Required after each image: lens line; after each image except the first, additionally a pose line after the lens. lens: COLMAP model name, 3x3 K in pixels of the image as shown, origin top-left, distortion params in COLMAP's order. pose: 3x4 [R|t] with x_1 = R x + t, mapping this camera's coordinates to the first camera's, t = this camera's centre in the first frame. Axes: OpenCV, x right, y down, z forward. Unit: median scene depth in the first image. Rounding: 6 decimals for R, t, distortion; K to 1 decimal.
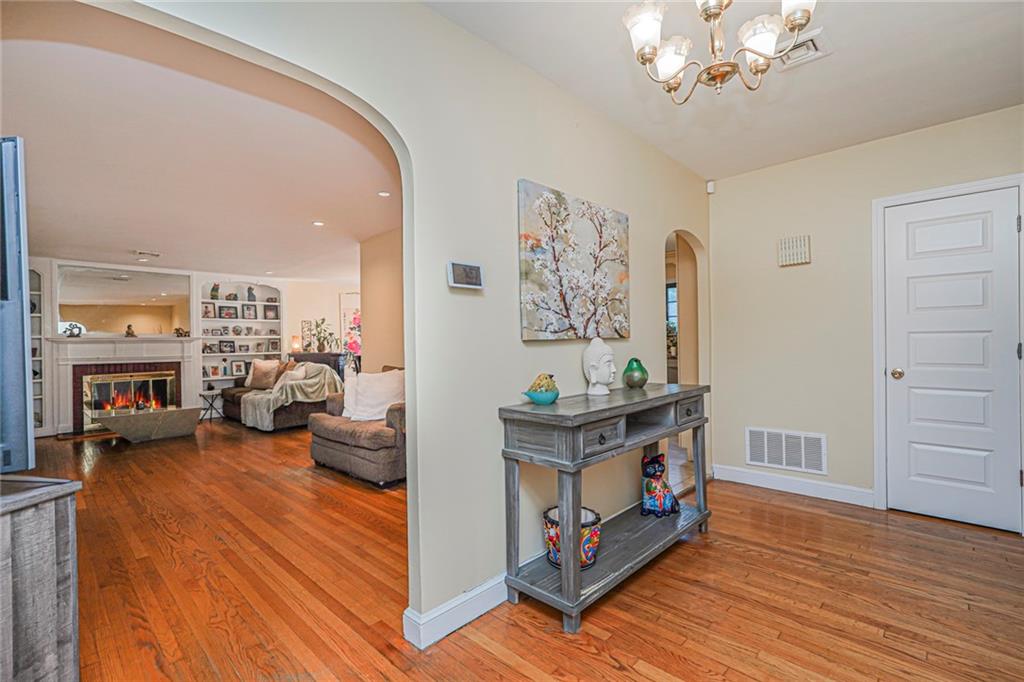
lens RADIAL K [[465.5, 0, 511.9], [0, 465.5, 341.2], [0, 0, 1]] dist [-0.014125, 0.007266]
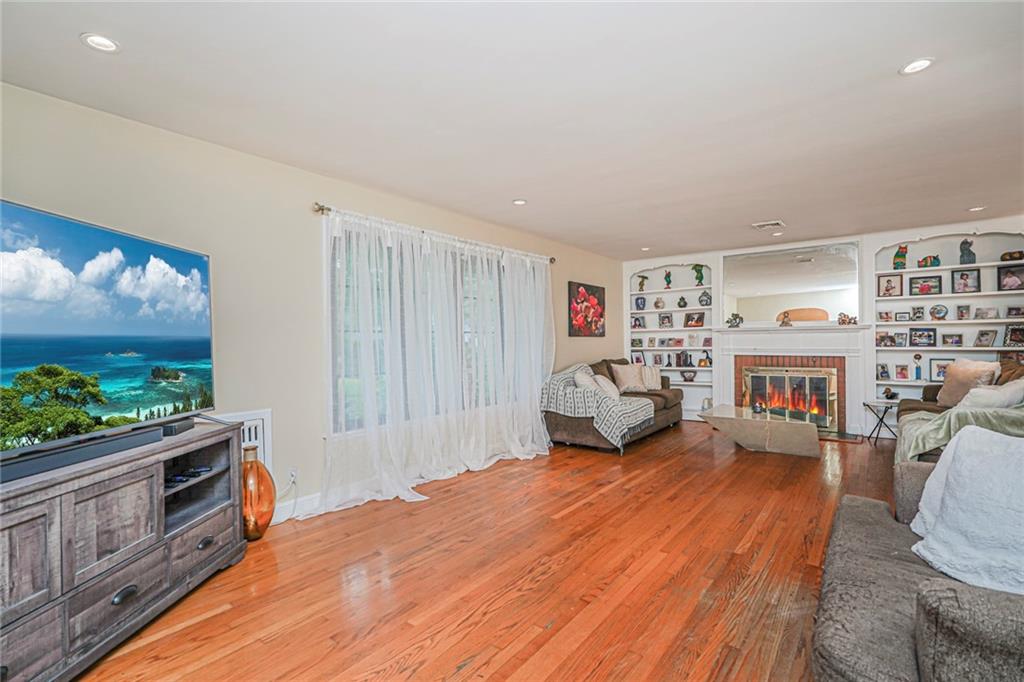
lens RADIAL K [[465.5, 0, 513.4], [0, 465.5, 343.1], [0, 0, 1]] dist [-0.014125, 0.007266]
pose [[0.099675, 0.022348, -0.994769, -0.010555], [0.015983, 0.999583, 0.024057, -0.006739], [0.994892, -0.018297, 0.099277, 0.464236]]
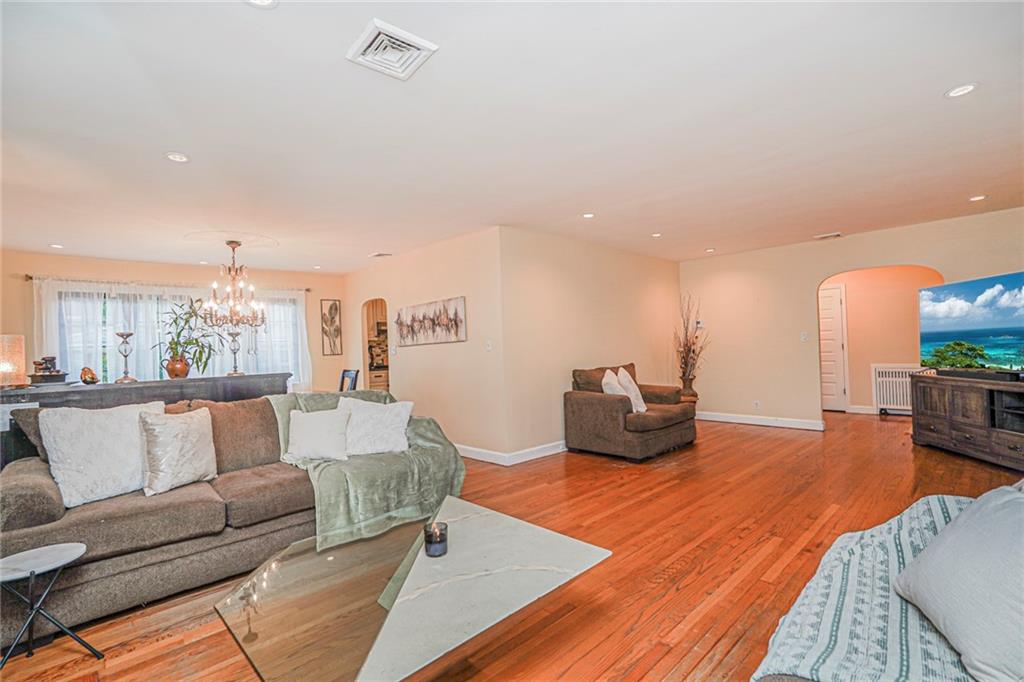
lens RADIAL K [[465.5, 0, 504.8], [0, 465.5, 309.5], [0, 0, 1]] dist [-0.014125, 0.007266]
pose [[0.051361, 0.097937, 0.993866, -1.105351], [0.024449, 0.994758, -0.099288, 0.014927], [-0.998381, 0.029399, 0.048697, 0.914978]]
